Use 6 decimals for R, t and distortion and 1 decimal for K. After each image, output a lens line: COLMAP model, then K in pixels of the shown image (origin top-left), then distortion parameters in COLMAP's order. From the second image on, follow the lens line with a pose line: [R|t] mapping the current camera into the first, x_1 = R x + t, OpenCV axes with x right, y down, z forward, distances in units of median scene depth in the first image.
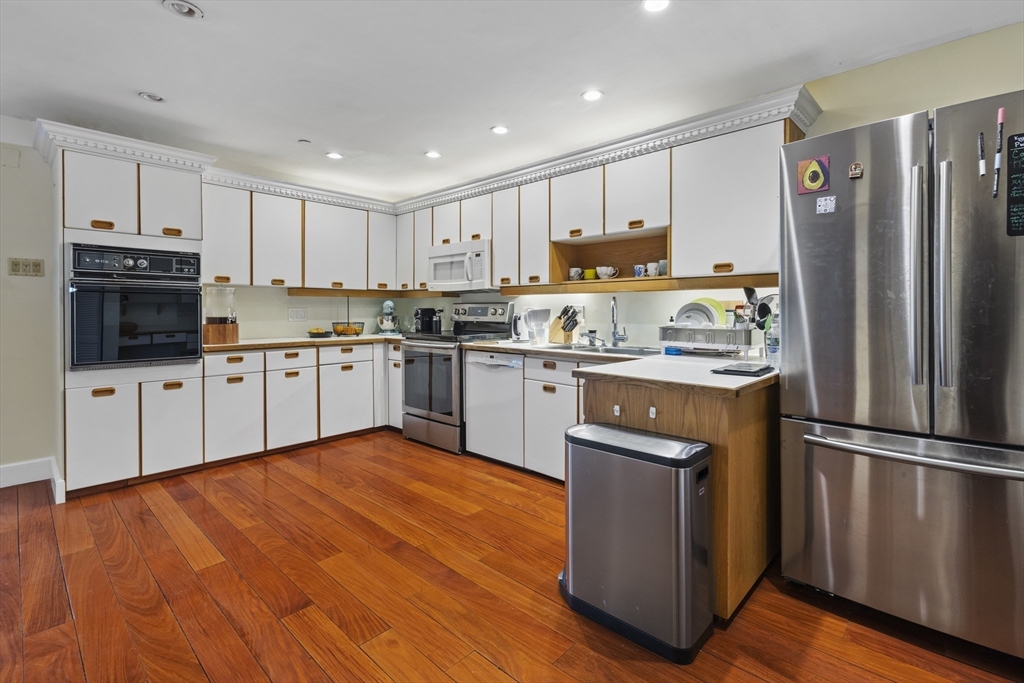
lens RADIAL K [[463.4, 0, 529.0], [0, 463.4, 323.7], [0, 0, 1]] dist [0.003115, 0.003895]
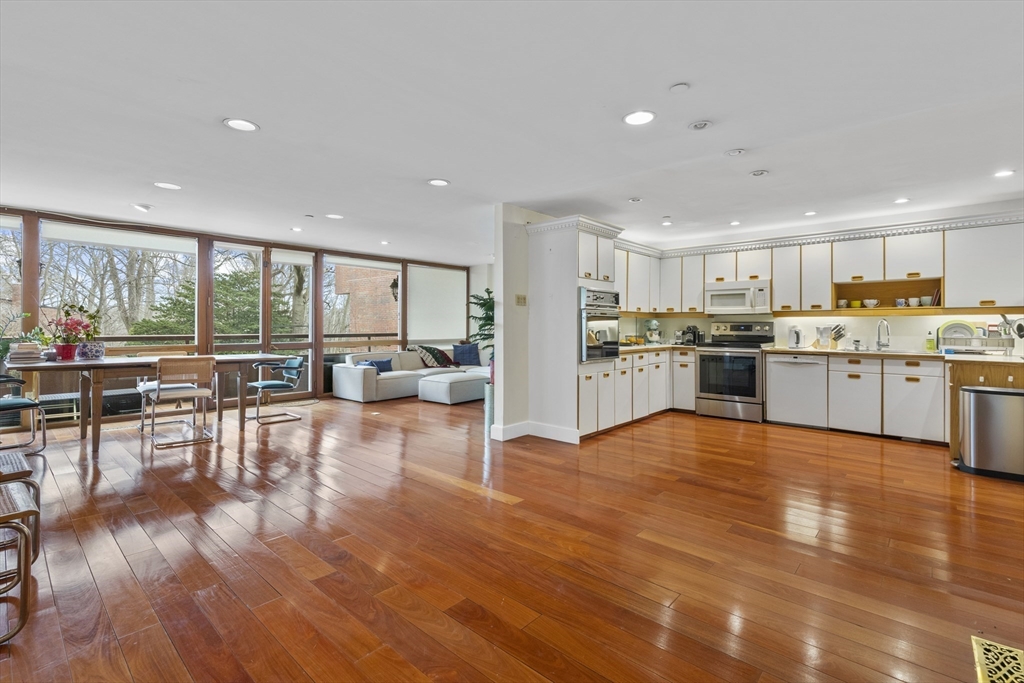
lens RADIAL K [[463.4, 0, 509.7], [0, 463.4, 327.2], [0, 0, 1]] dist [0.003115, 0.003895]
pose [[0.999861, 0.002017, 0.016548, -1.166138], [-0.001534, 0.999573, -0.029177, 0.019983], [-0.016600, 0.029148, 0.999437, -0.587384]]
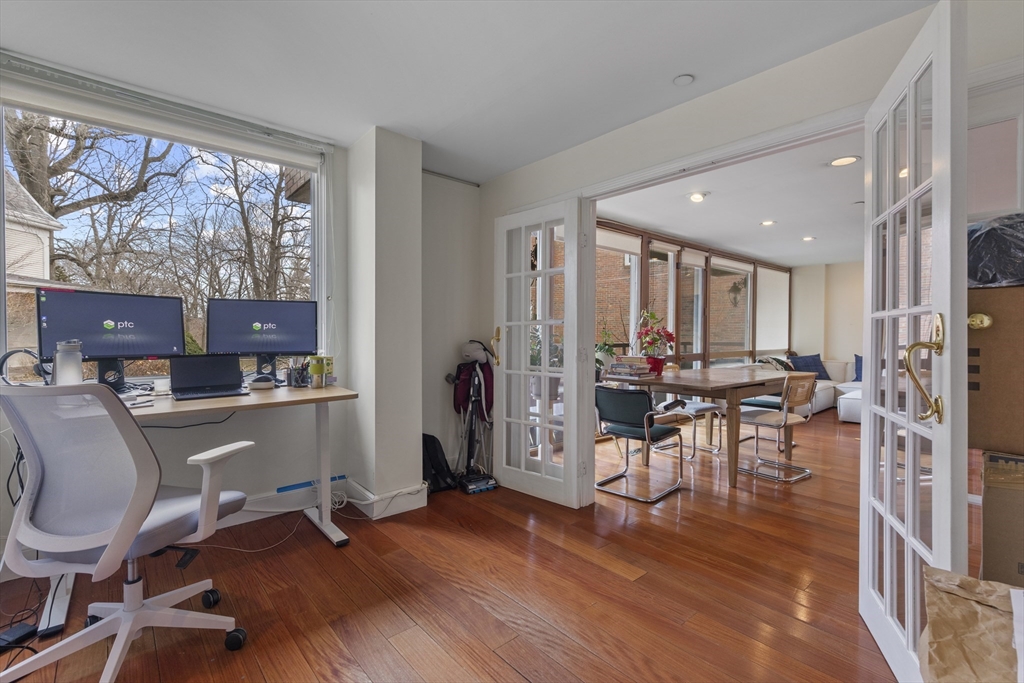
lens RADIAL K [[463.4, 0, 513.6], [0, 463.4, 337.8], [0, 0, 1]] dist [0.003115, 0.003895]
pose [[0.994695, 0.003999, -0.102787, -2.774367], [-0.006168, 0.999765, -0.020792, 0.008737], [0.102680, 0.021316, 0.994486, -0.388653]]
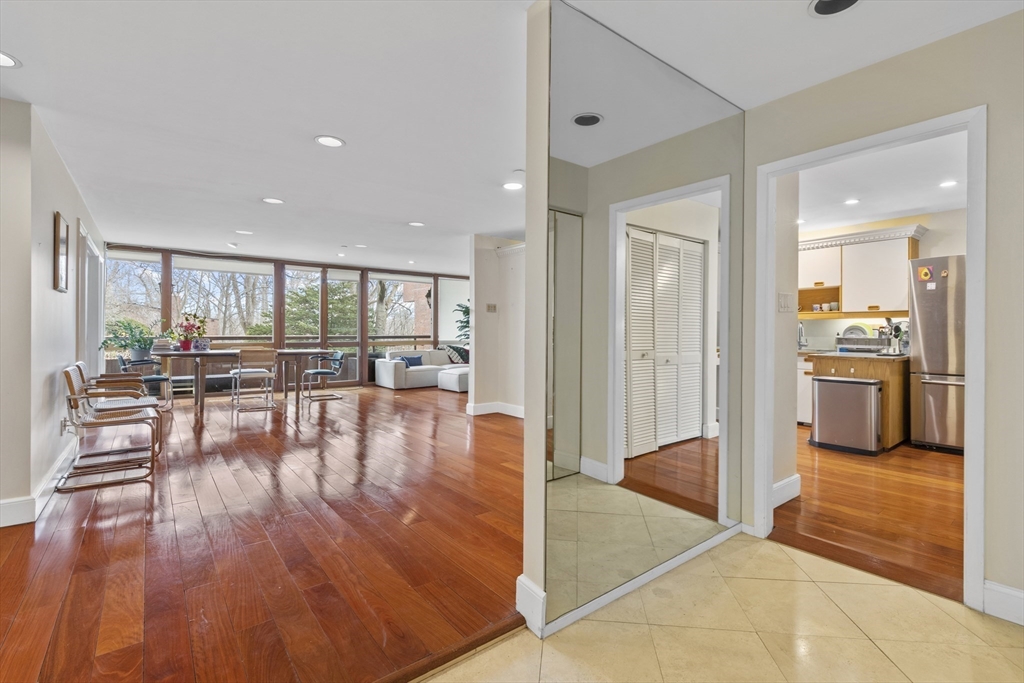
lens RADIAL K [[463.4, 0, 515.3], [0, 463.4, 332.9], [0, 0, 1]] dist [0.003115, 0.003895]
pose [[0.988500, 0.004085, -0.151167, -0.677998], [-0.008317, 0.999591, -0.027370, 0.046675], [0.150993, 0.028313, 0.988129, -1.016686]]
